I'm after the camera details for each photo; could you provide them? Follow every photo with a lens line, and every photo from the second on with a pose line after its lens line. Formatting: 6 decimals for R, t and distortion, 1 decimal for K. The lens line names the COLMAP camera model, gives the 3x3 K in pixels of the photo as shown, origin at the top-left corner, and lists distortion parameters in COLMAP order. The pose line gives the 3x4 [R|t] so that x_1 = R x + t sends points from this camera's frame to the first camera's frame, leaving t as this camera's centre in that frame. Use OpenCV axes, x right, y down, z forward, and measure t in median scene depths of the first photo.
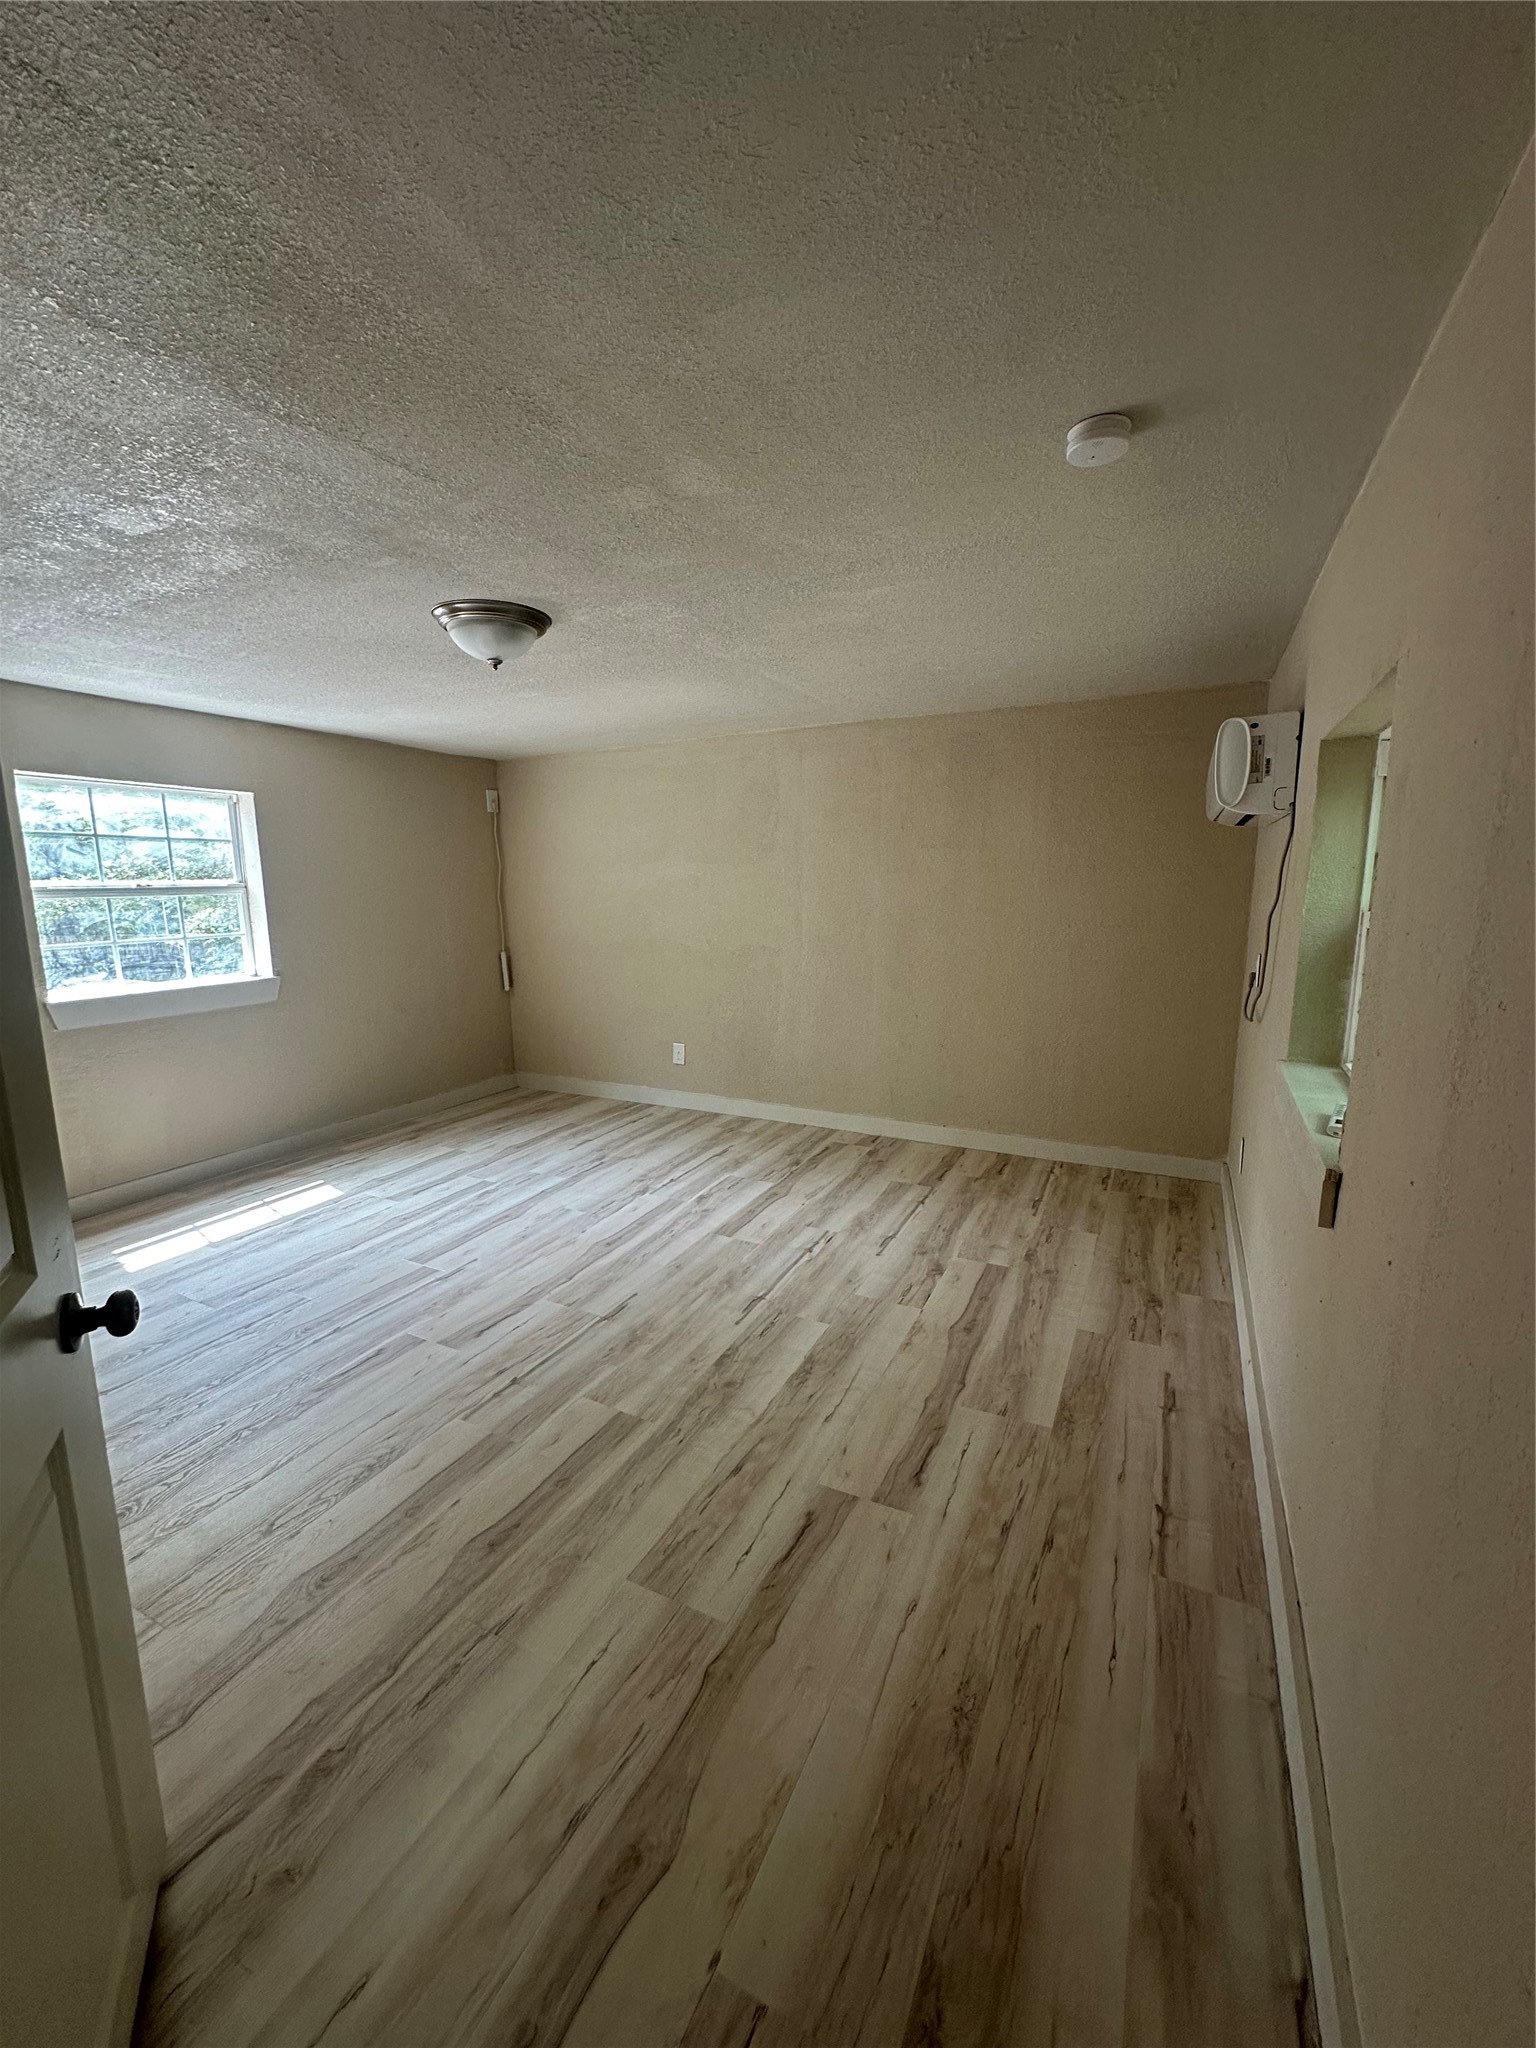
lens RADIAL K [[817.8, 0, 768.0], [0, 817.8, 1024.0], [0, 0, 1]] dist [-0.001153, -0.000334]
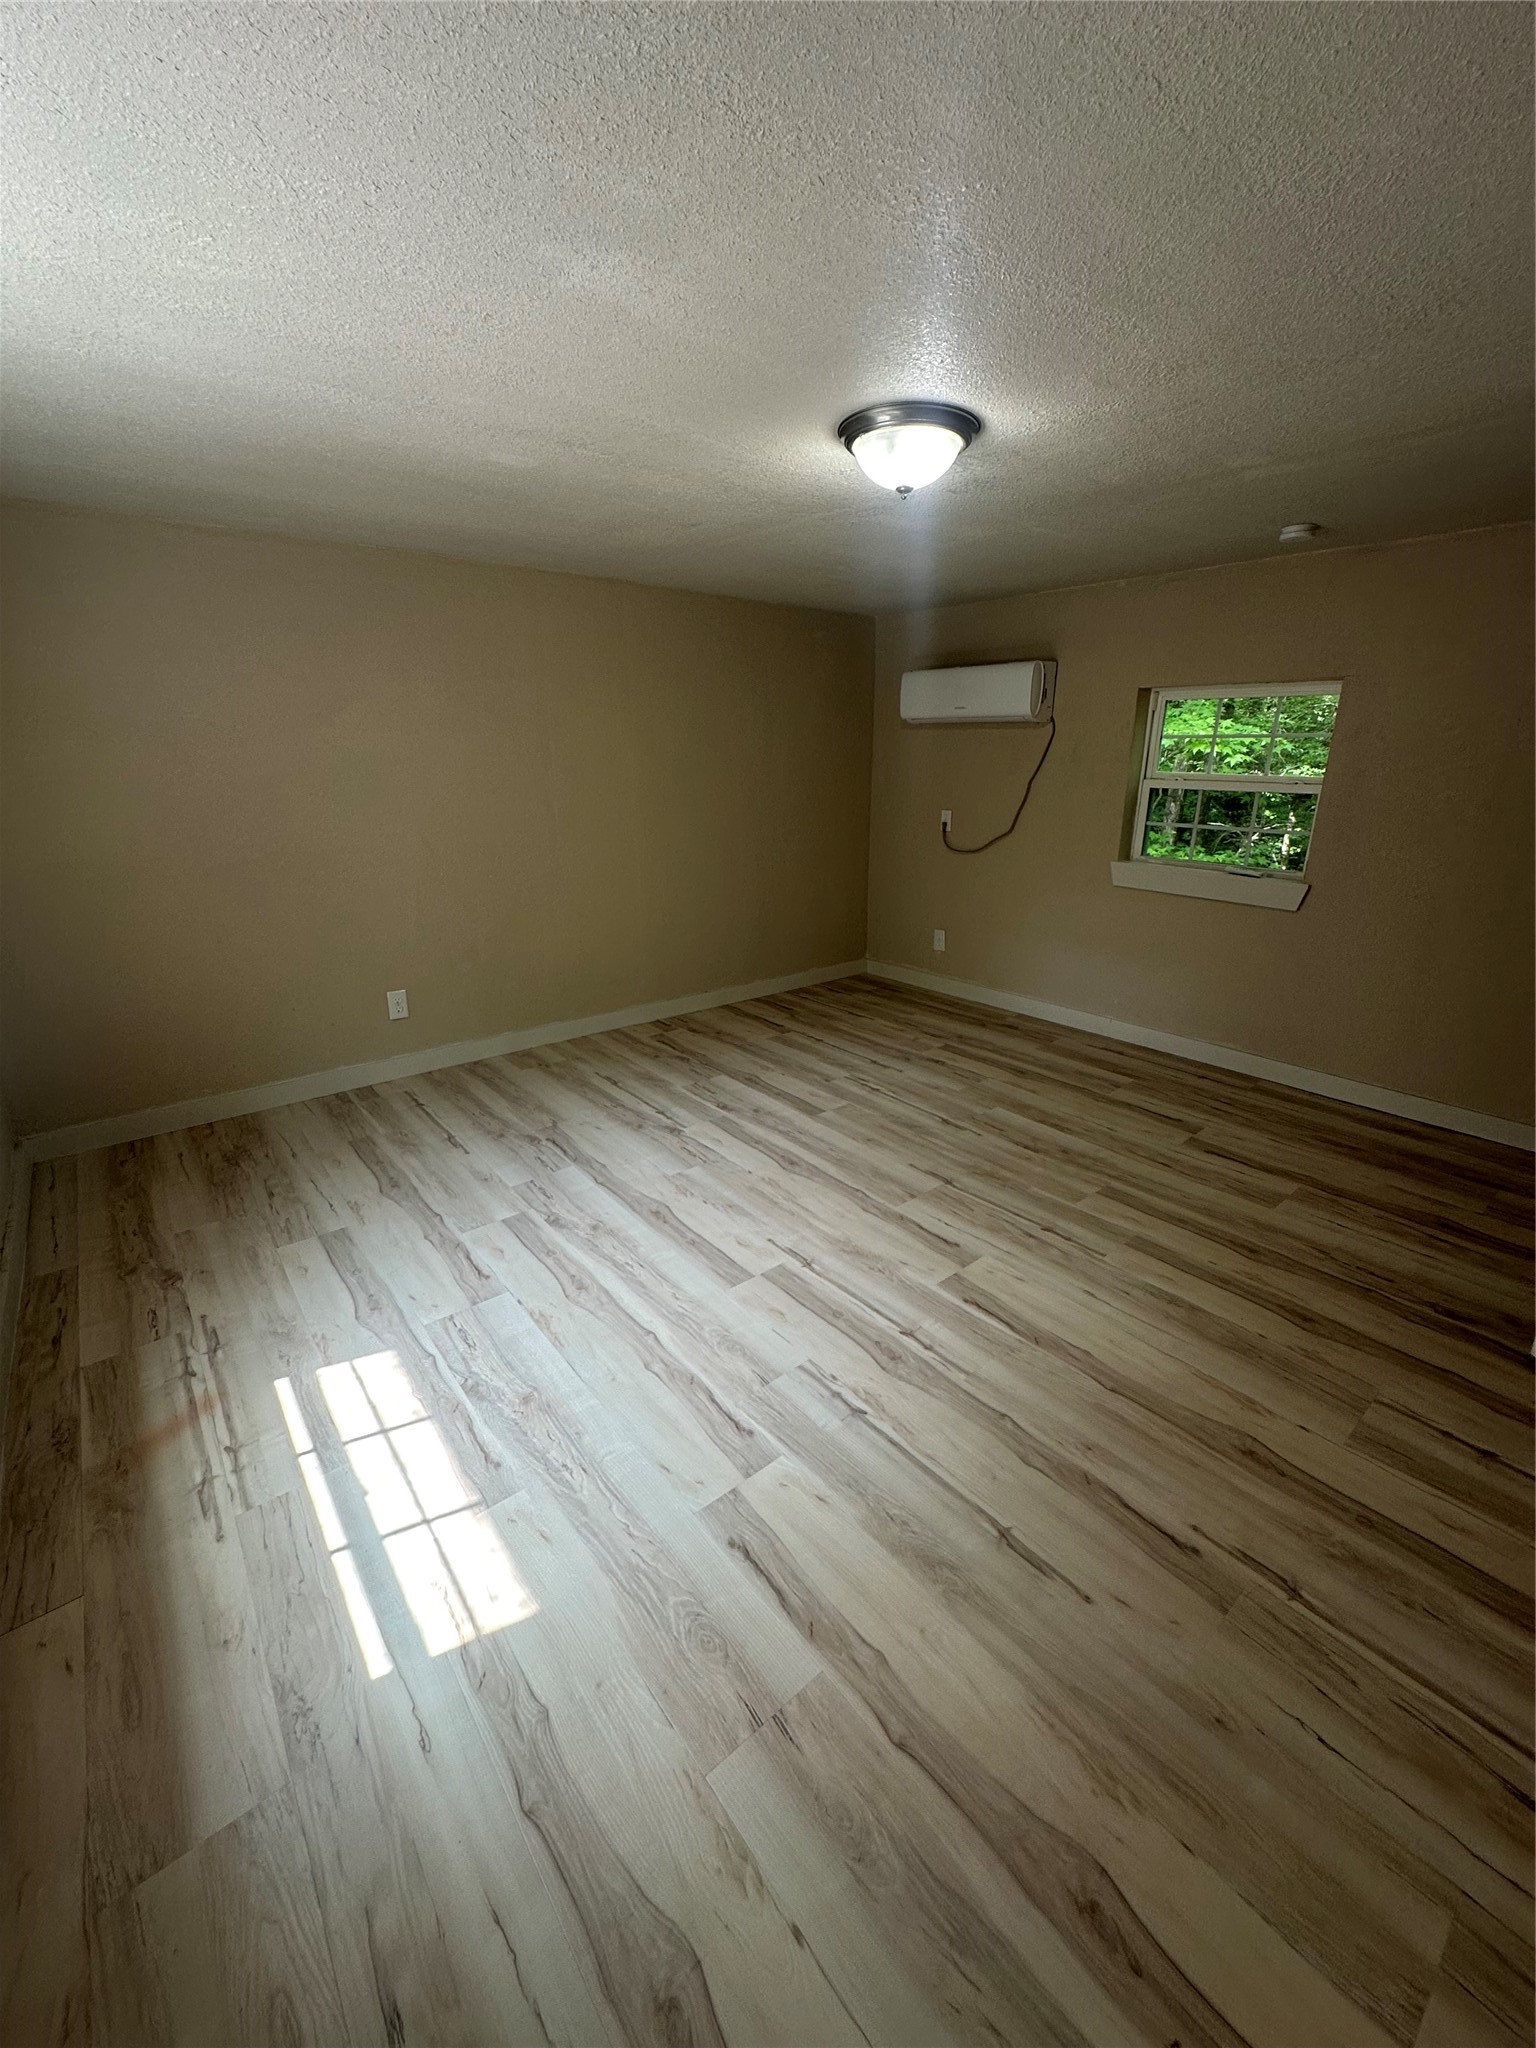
lens RADIAL K [[821.0, 0, 768.0], [0, 821.0, 1024.0], [0, 0, 1]] dist [-0.003063, 0.000052]
pose [[0.402150, -0.278930, 0.872051, -1.267638], [0.152123, 0.959581, 0.236775, -0.143152], [-0.902848, 0.037440, 0.428328, 0.797452]]
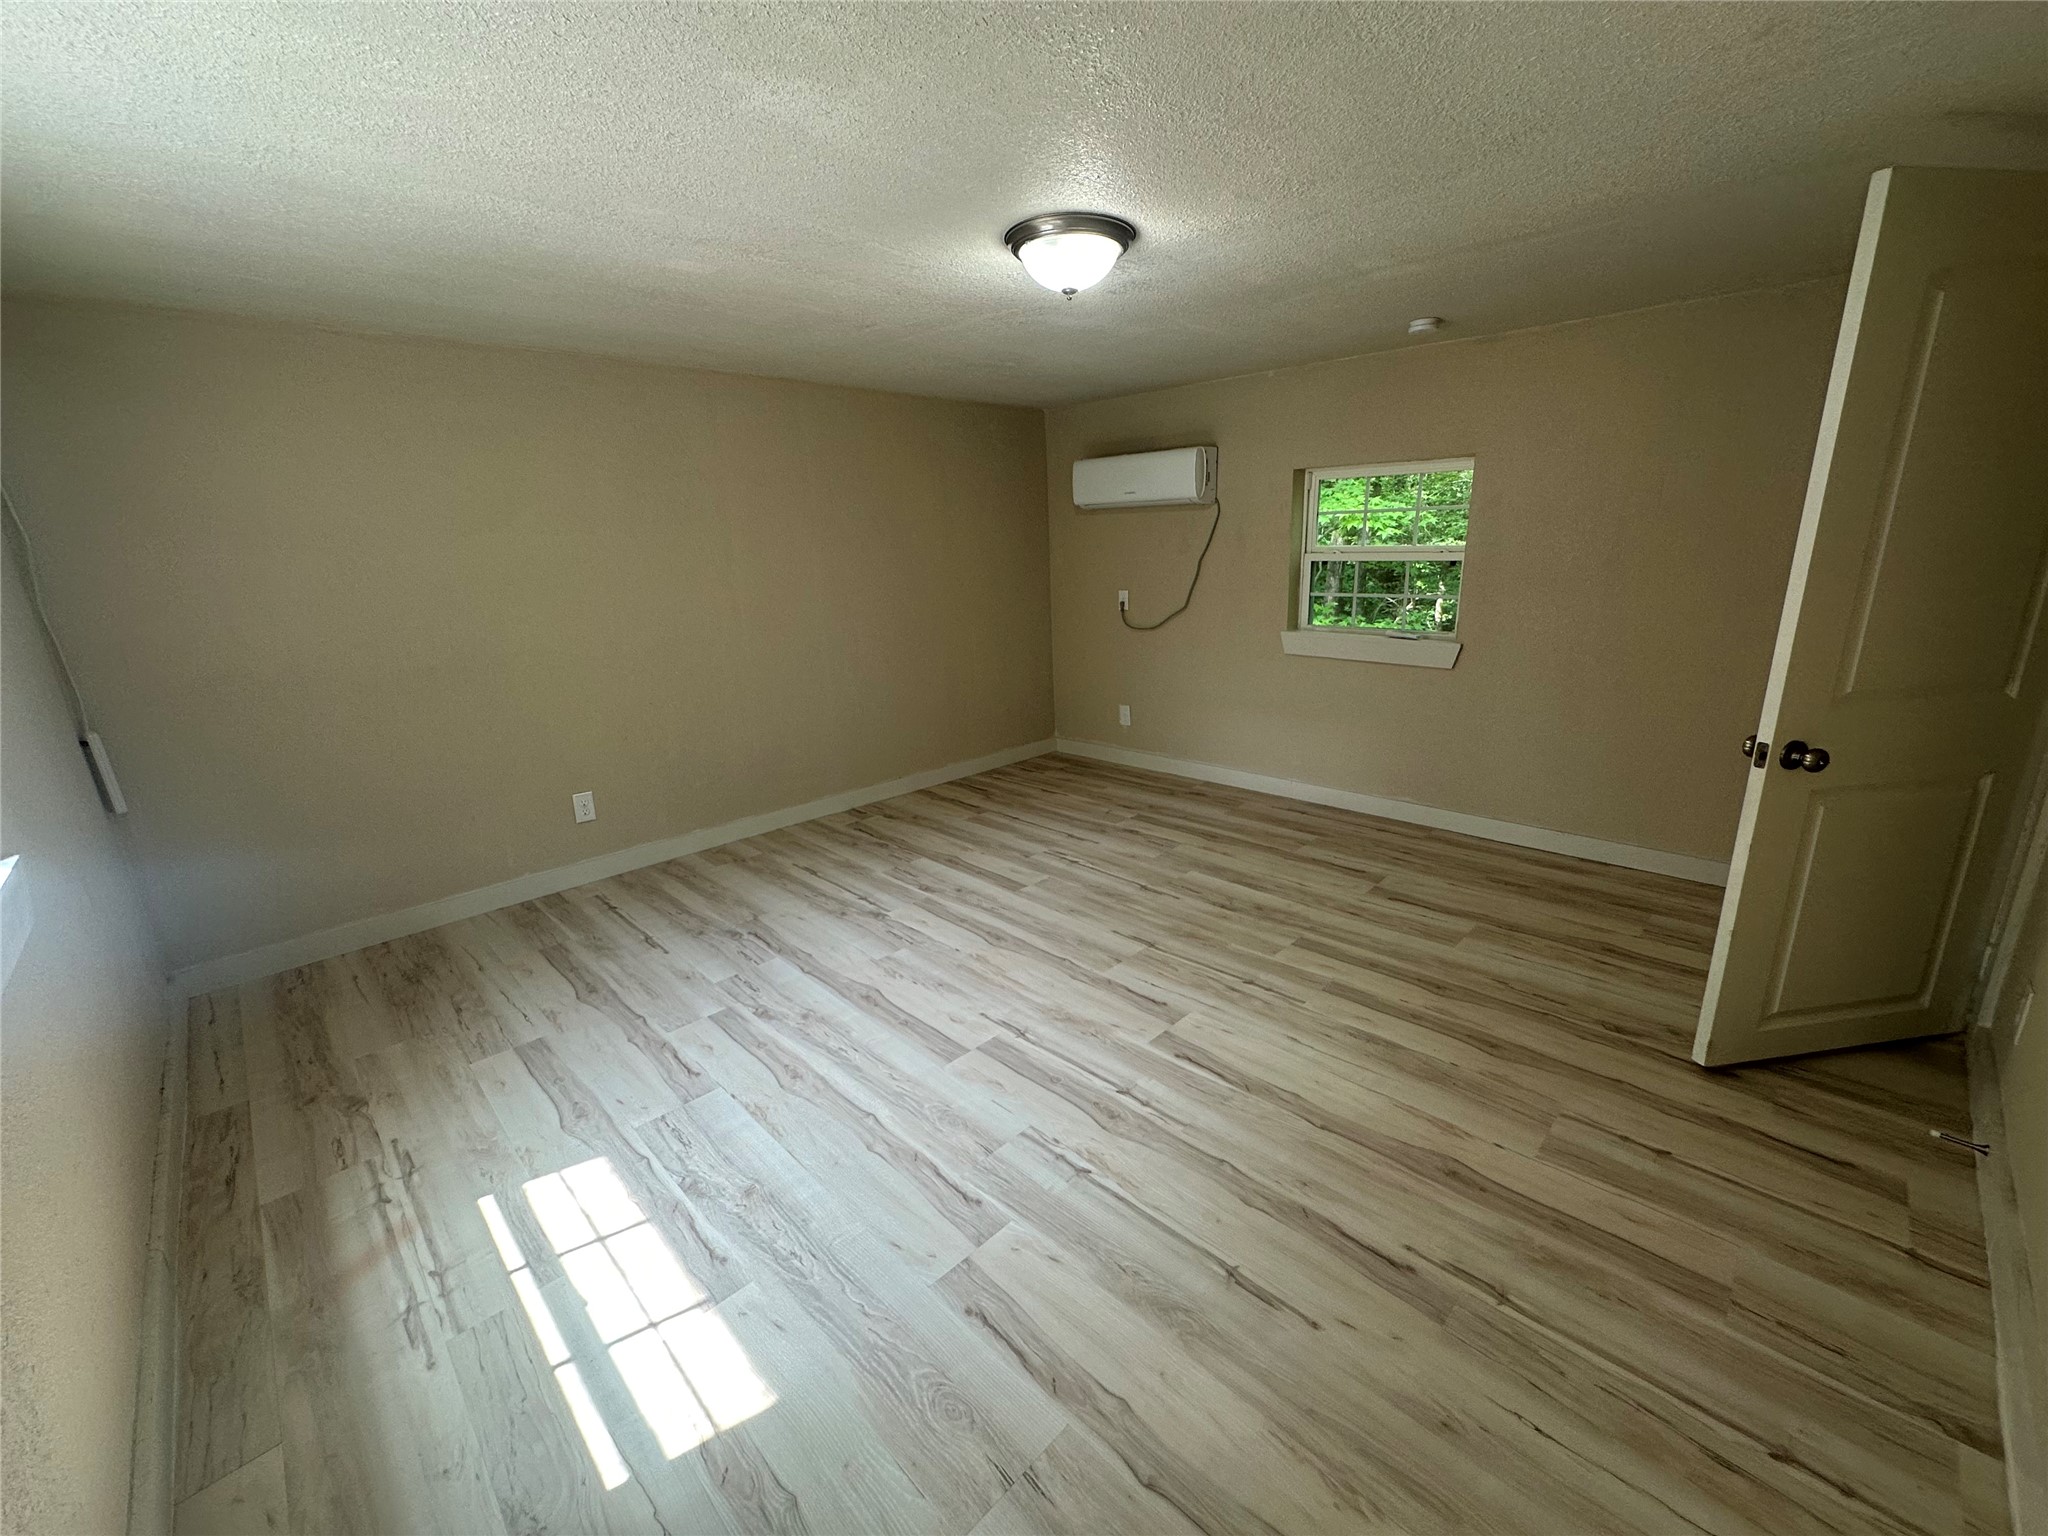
lens RADIAL K [[821.0, 0, 1023.9], [0, 821.0, 770.7], [0, 0, 1]] dist [-0.003063, 0.000052]
pose [[0.313107, -0.256317, 0.914476, -1.298704], [0.190650, 0.960255, 0.203872, -0.136667], [-0.930385, 0.110511, 0.349529, 0.800841]]
